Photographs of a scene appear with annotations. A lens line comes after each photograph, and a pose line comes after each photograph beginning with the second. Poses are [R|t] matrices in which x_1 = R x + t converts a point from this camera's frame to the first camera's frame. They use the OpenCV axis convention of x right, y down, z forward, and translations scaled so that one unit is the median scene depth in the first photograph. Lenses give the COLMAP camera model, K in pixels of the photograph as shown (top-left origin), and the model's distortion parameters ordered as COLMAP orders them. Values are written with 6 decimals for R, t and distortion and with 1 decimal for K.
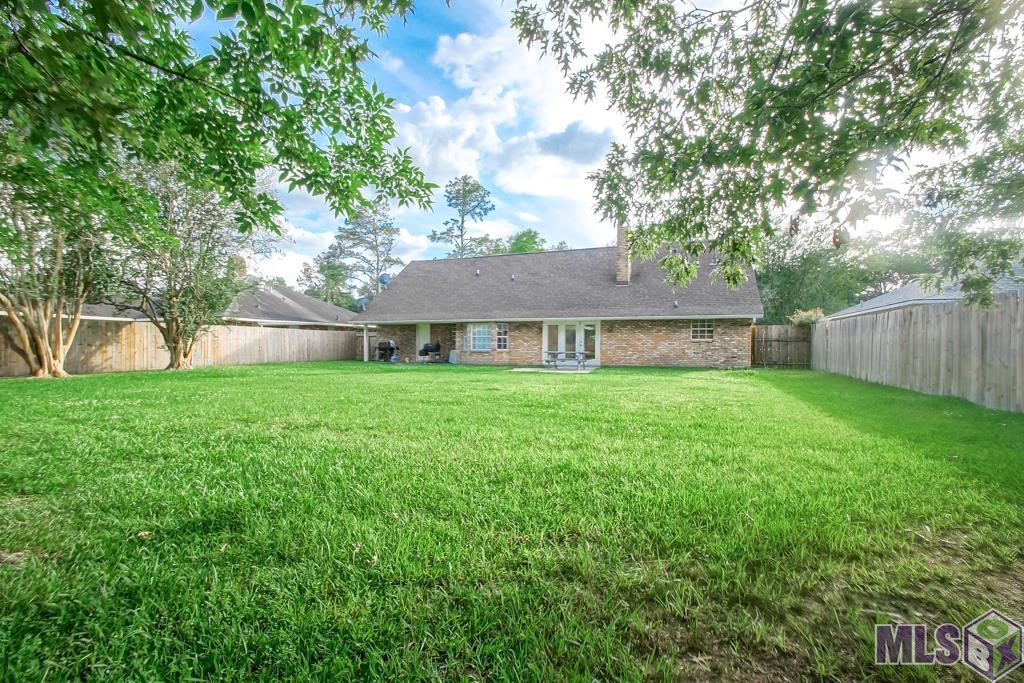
lens RADIAL K [[460.6, 0, 511.7], [0, 460.6, 343.1], [0, 0, 1]] dist [0.000971, -0.001737]
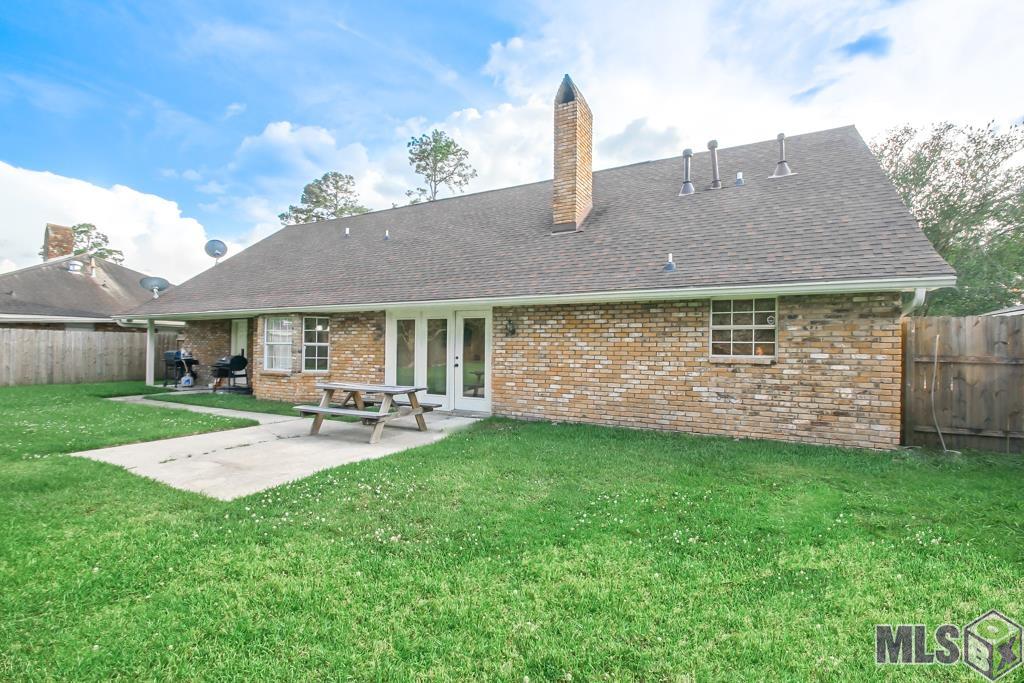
lens RADIAL K [[460.6, 0, 512.1], [0, 460.6, 338.7], [0, 0, 1]] dist [0.000971, -0.001737]
pose [[0.993856, 0.005171, -0.110558, 0.245675], [-0.007055, 0.999836, -0.016652, -0.013005], [0.110454, 0.017329, 0.993730, 0.557193]]
